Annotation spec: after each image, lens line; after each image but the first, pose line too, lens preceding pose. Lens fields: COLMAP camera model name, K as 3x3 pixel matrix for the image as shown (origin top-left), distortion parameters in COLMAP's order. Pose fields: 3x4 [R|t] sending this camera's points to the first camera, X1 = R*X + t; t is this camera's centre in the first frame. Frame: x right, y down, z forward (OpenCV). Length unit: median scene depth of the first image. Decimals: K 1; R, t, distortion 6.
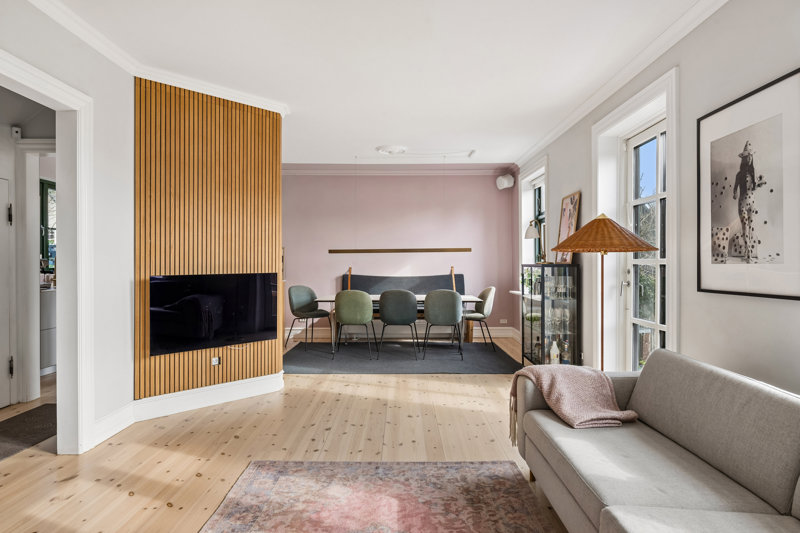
lens RADIAL K [[456.0, 0, 402.4], [0, 456.0, 268.3], [0, 0, 1]] dist [0.002552, 0.000072]
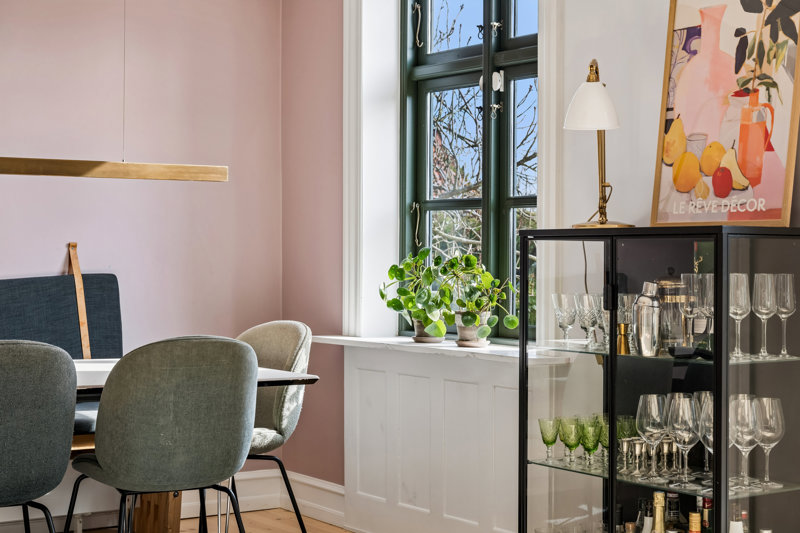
lens RADIAL K [[1331.9, 0, 400.2], [0, 1331.9, 264.6], [0, 0, 1]] dist [-0.000980, 0.000000]
pose [[0.812868, 0.006356, 0.582414, -0.188603], [-0.004756, 0.999980, -0.004274, 0.011551], [-0.582429, 0.000704, 0.812881, 0.342590]]
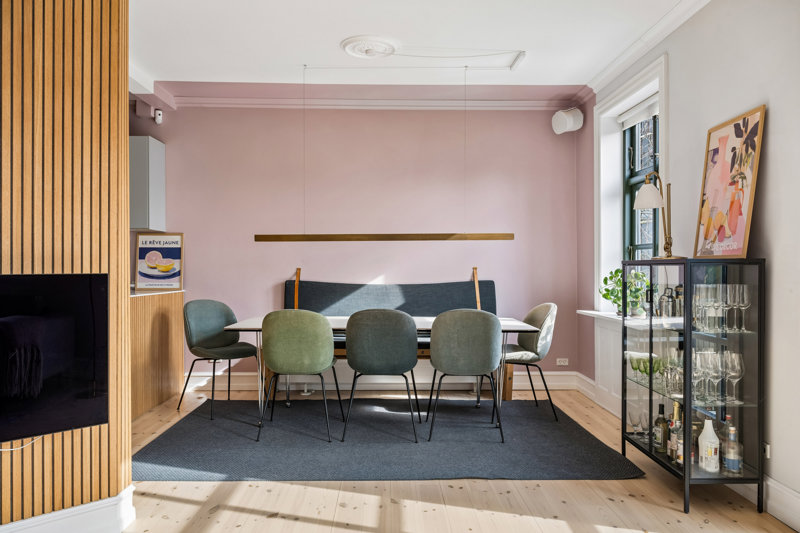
lens RADIAL K [[598.7, 0, 405.8], [0, 598.7, 280.6], [0, 0, 1]] dist [0.001534, -0.000066]
pose [[0.999514, 0.003263, 0.031010, -0.002618], [-0.003624, 0.999926, 0.011574, 0.005229], [-0.030970, -0.011681, 0.999452, 0.267428]]
